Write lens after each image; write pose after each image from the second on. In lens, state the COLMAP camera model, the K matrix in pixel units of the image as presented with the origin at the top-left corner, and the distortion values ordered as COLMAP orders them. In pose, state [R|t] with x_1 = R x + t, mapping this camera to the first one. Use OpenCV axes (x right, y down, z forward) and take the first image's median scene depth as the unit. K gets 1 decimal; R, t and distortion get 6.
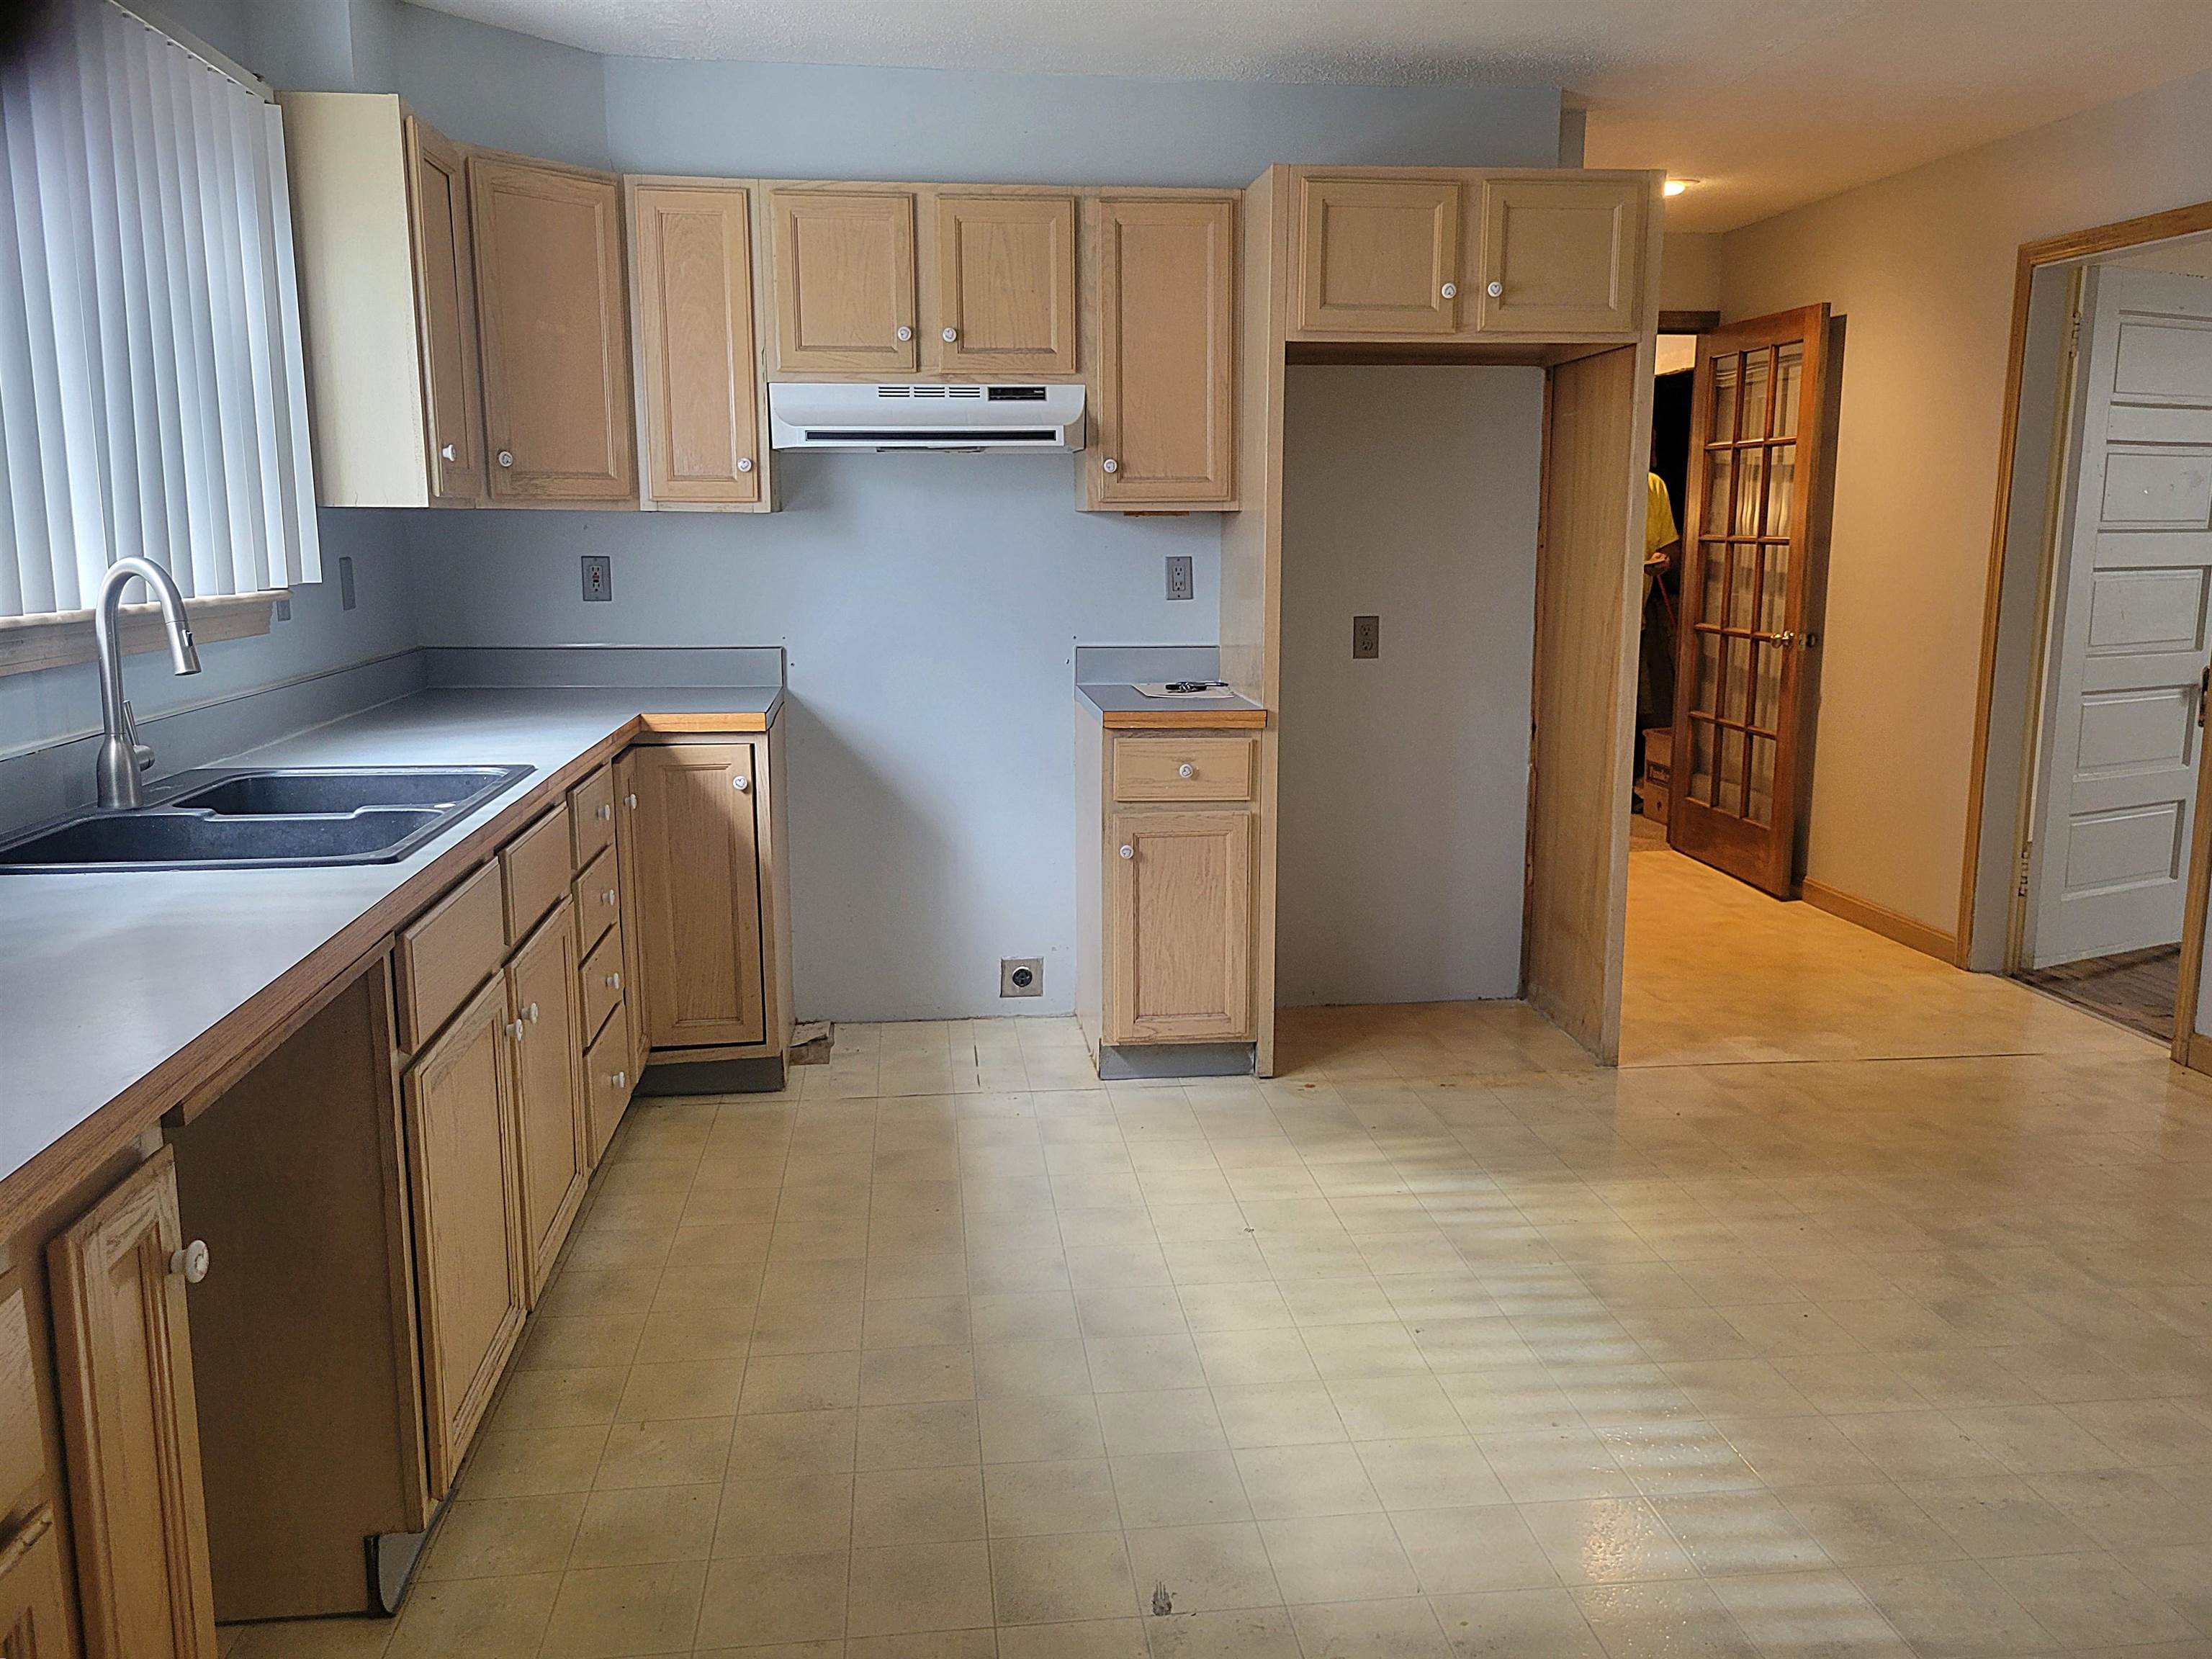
lens RADIAL K [[1661.3, 0, 1106.0], [0, 1661.3, 829.5], [0, 0, 1]] dist [0.005261, -0.000354]
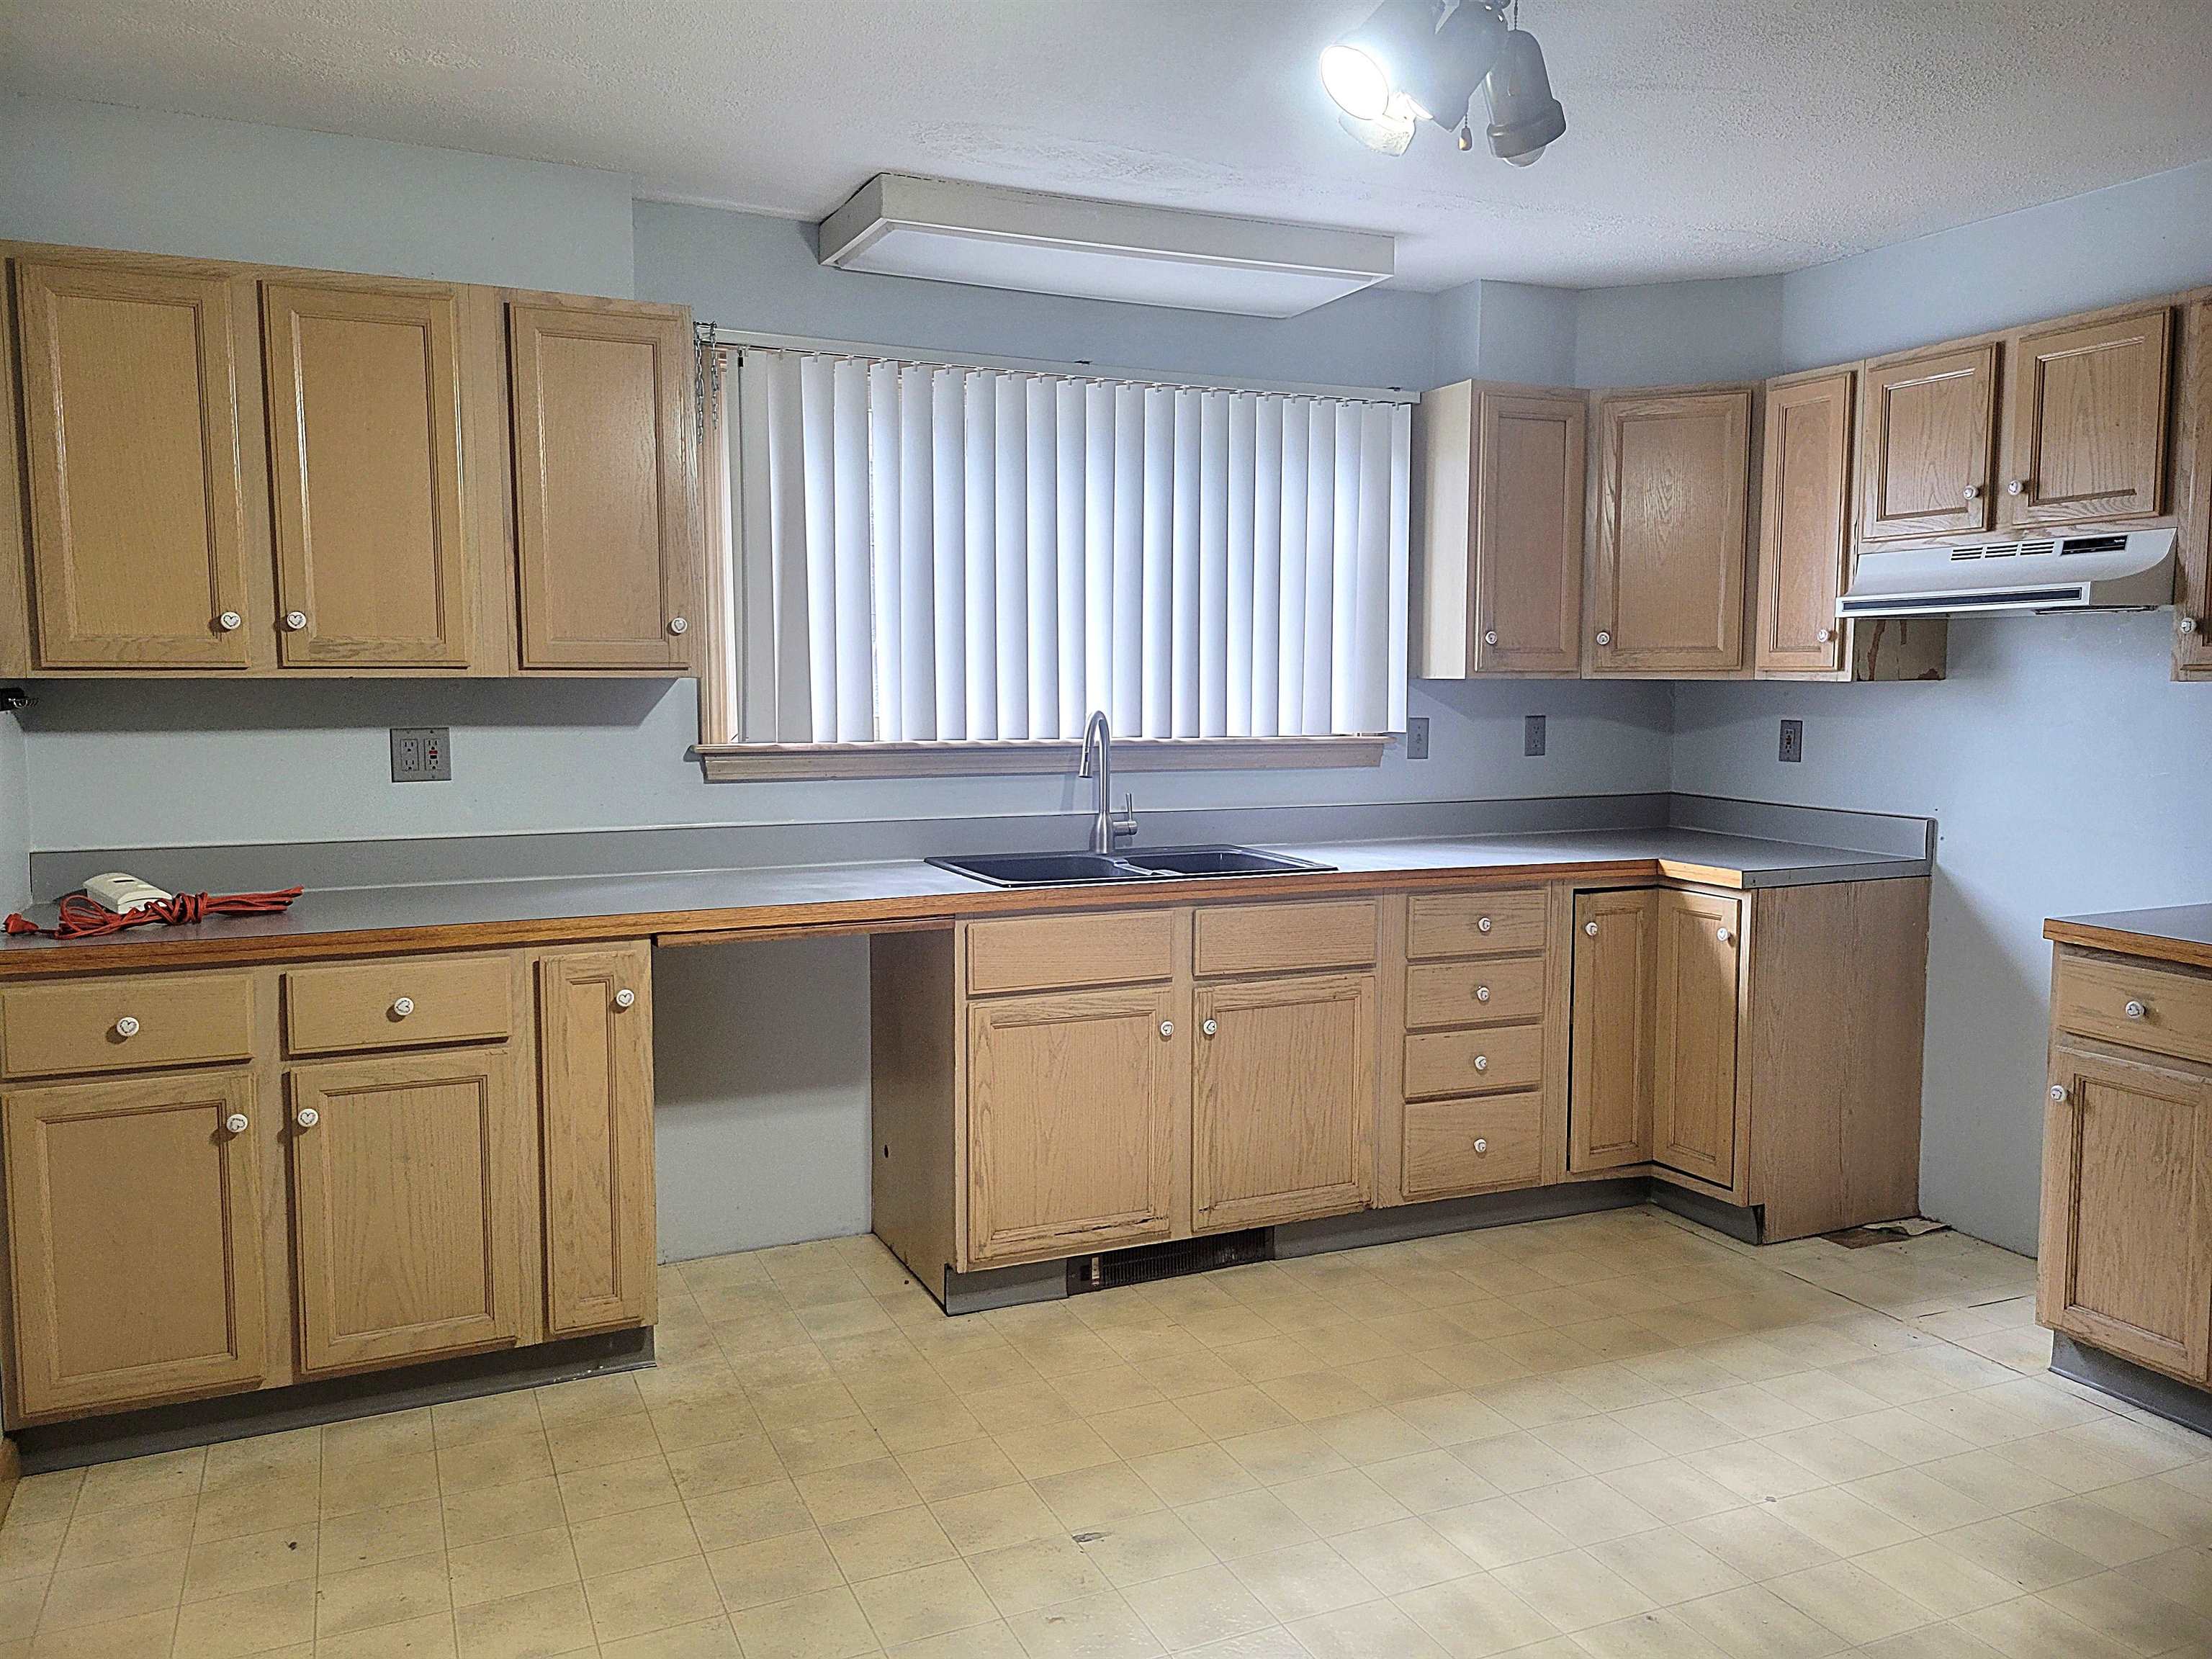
lens RADIAL K [[1661.3, 0, 1106.0], [0, 1661.3, 829.5], [0, 0, 1]] dist [0.005261, -0.000354]
pose [[0.287826, 0.089306, -0.953510, 0.639480], [-0.170850, 0.984459, 0.040632, -0.066594], [0.942320, 0.151212, 0.298611, 0.289731]]
